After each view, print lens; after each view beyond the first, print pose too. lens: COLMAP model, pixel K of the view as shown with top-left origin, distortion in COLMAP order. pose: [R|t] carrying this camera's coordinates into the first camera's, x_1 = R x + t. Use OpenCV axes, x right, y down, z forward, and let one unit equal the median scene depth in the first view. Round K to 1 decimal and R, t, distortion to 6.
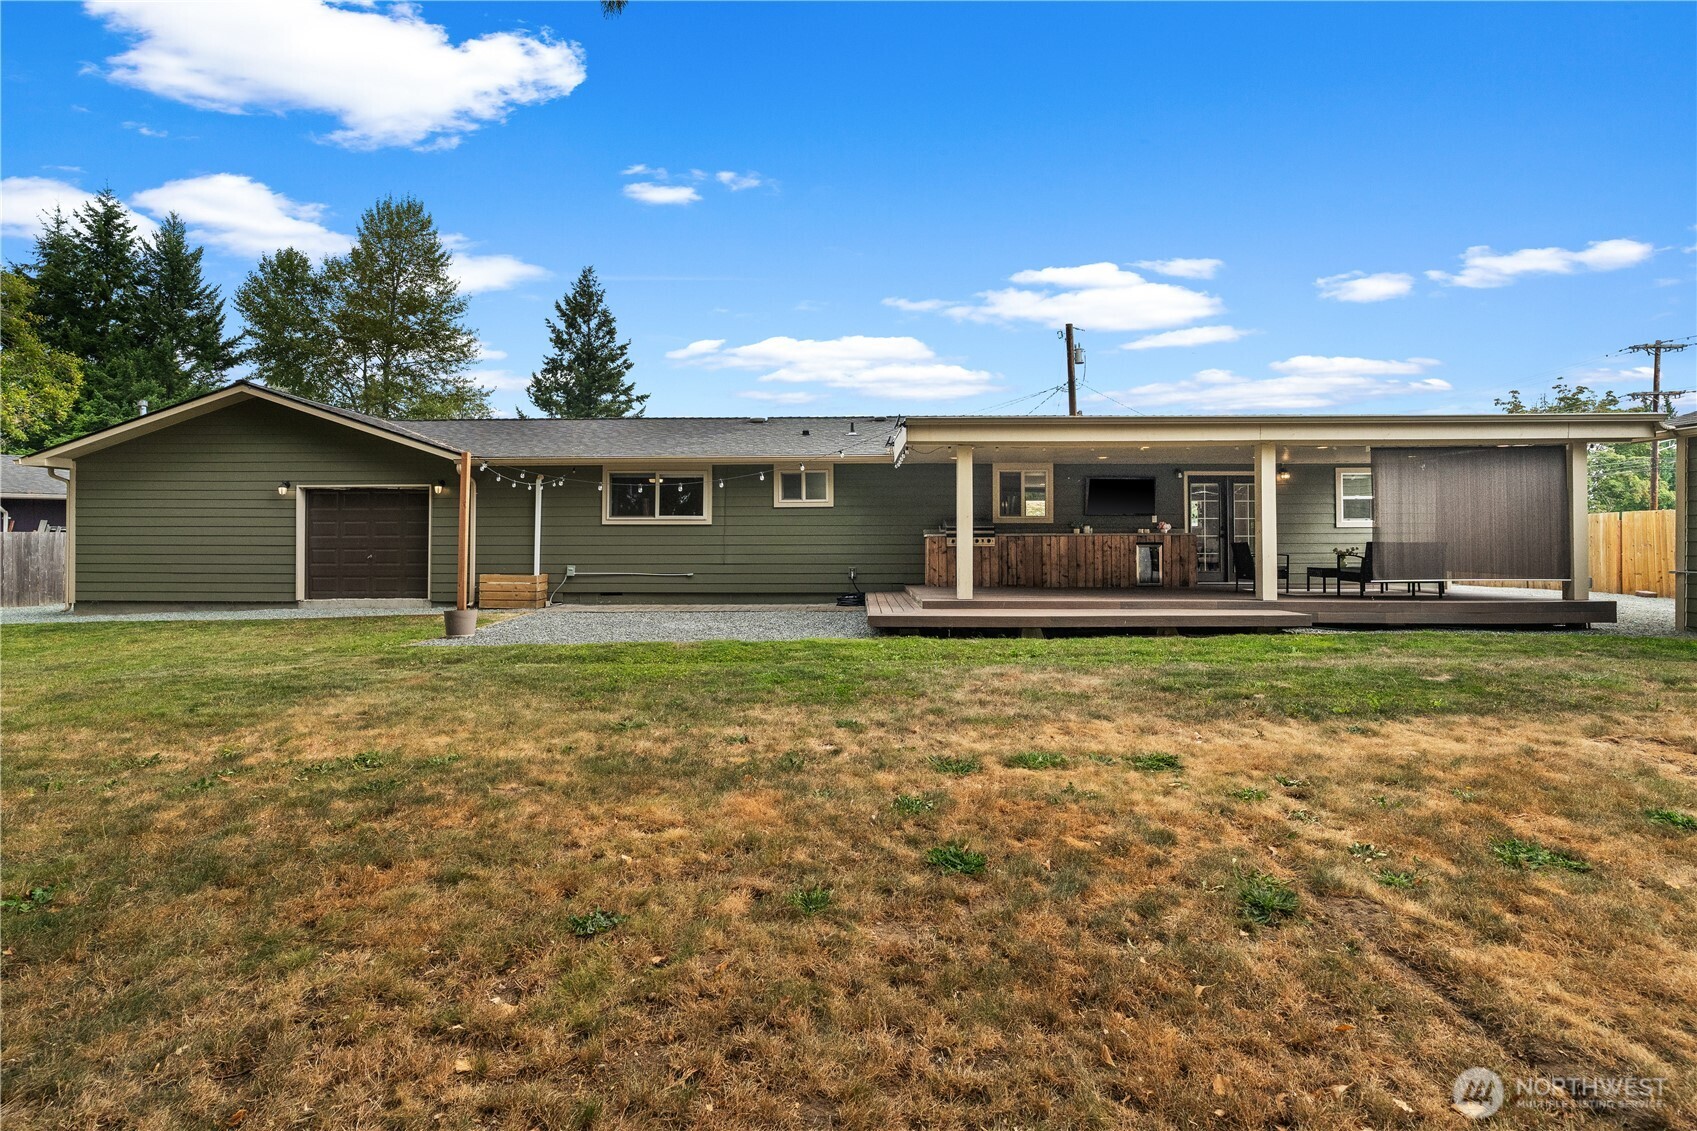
lens RADIAL K [[769.8, 0, 848.0], [0, 769.8, 534.6], [0, 0, 1]] dist [-0.002789, 0.000334]
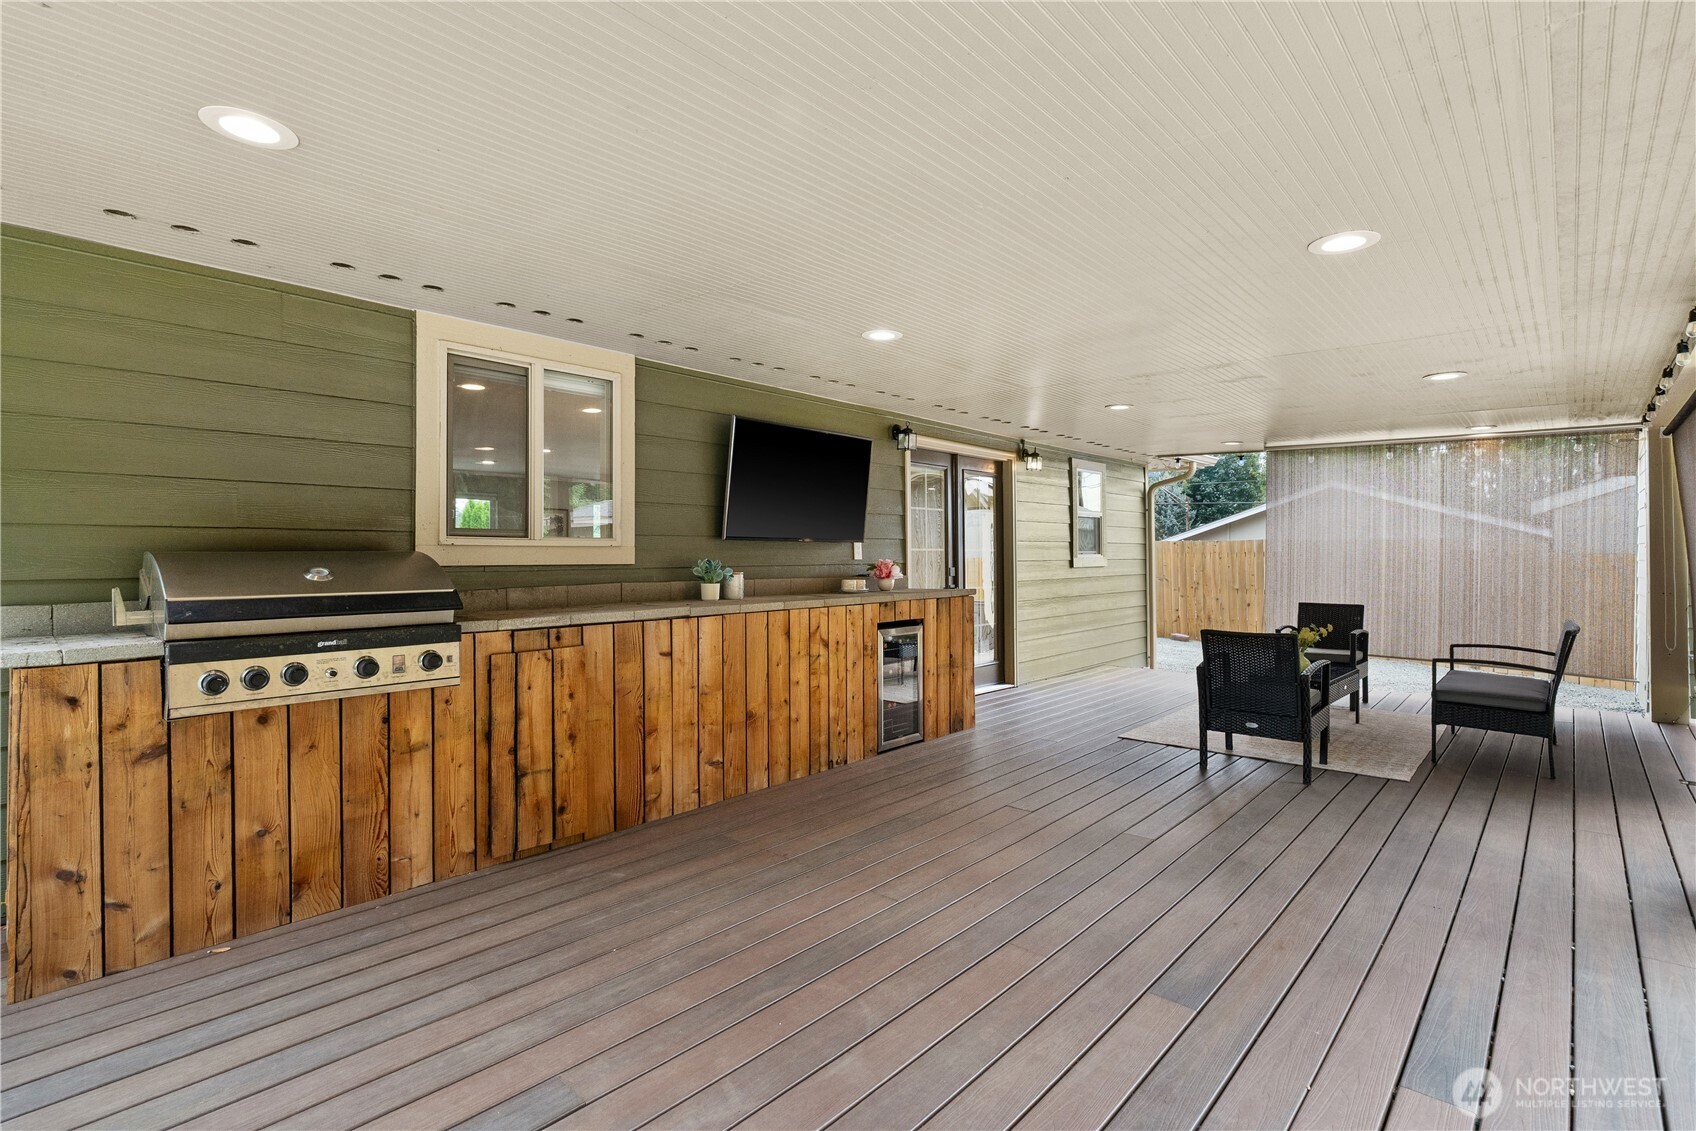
lens RADIAL K [[804.8, 0, 836.6], [0, 804.8, 555.2], [0, 0, 1]] dist [-0.003560, 0.000034]
pose [[0.626775, -0.002042, 0.779197, 0.011410], [-0.012879, 0.999833, 0.012980, -0.003287], [-0.779094, -0.018171, 0.626644, 0.106203]]
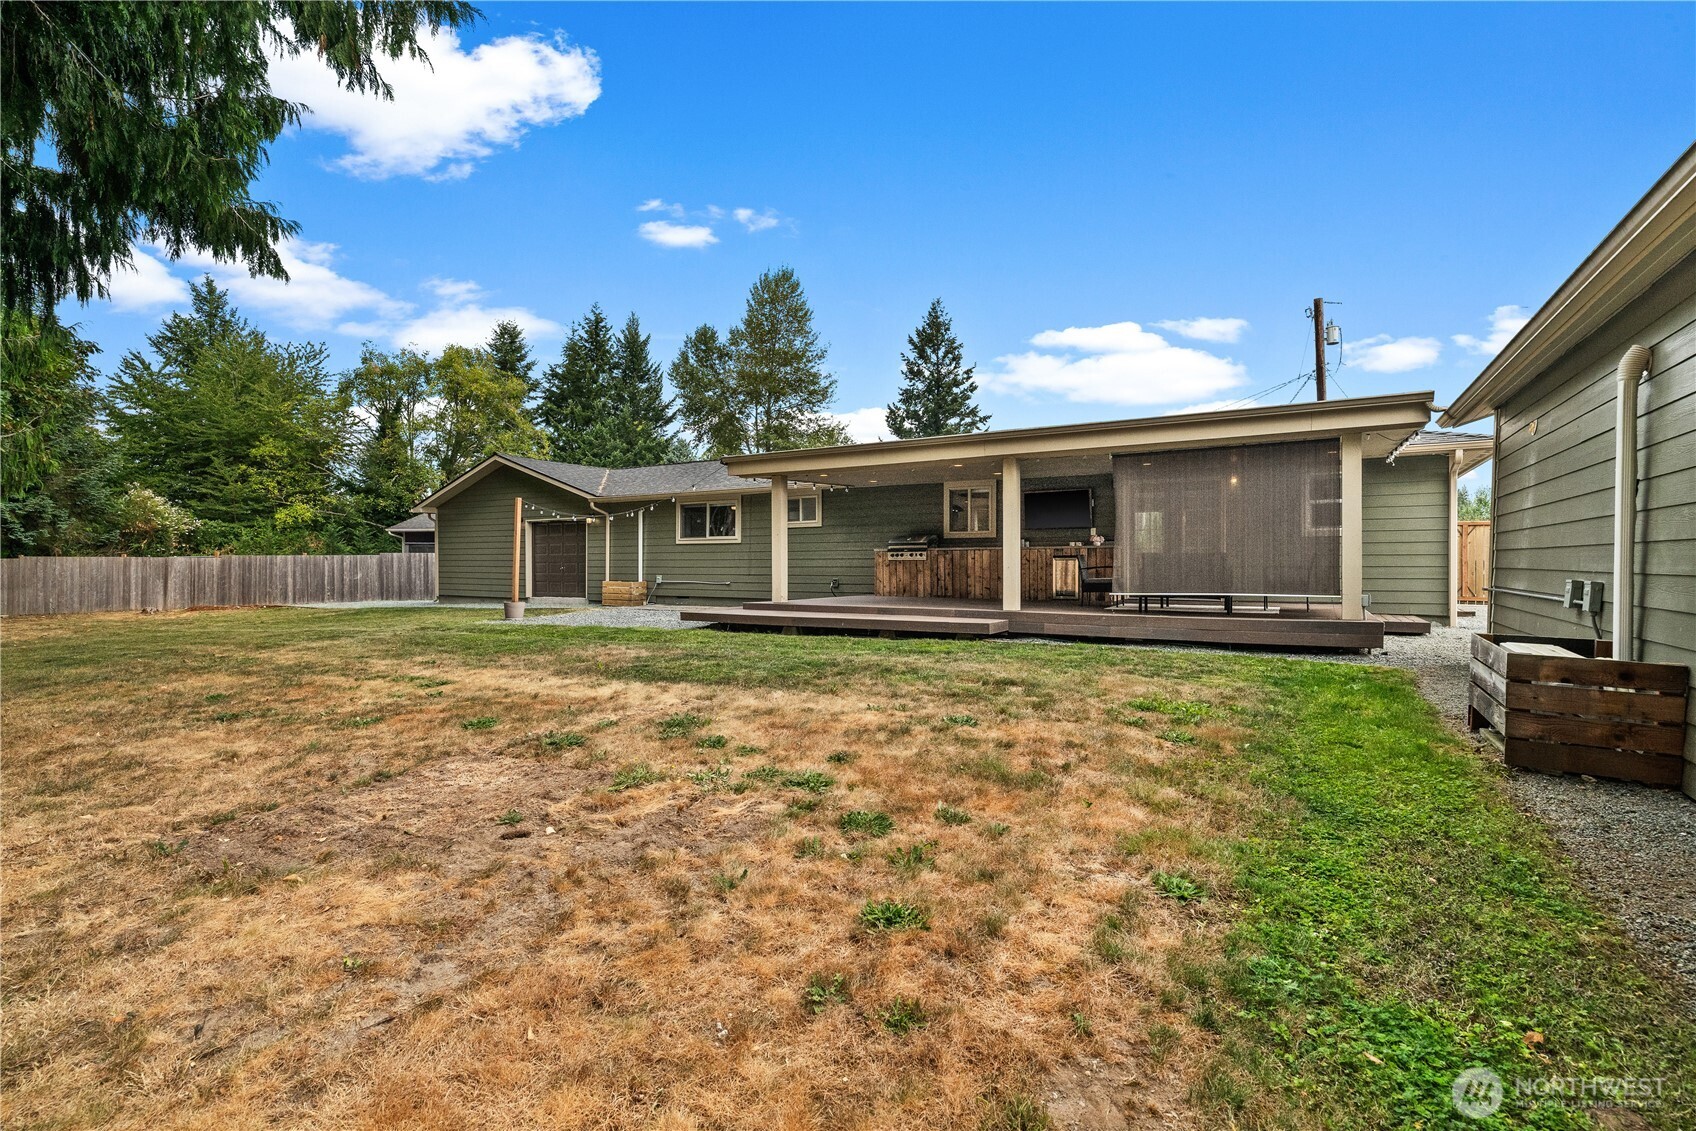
lens RADIAL K [[770.3, 0, 840.2], [0, 770.3, 570.4], [0, 0, 1]] dist [-0.003376, 0.000166]
pose [[0.874902, 0.004328, -0.484280, 0.082804], [0.007809, 0.999704, 0.023042, 0.000564], [0.484237, -0.023941, 0.874609, -0.000955]]
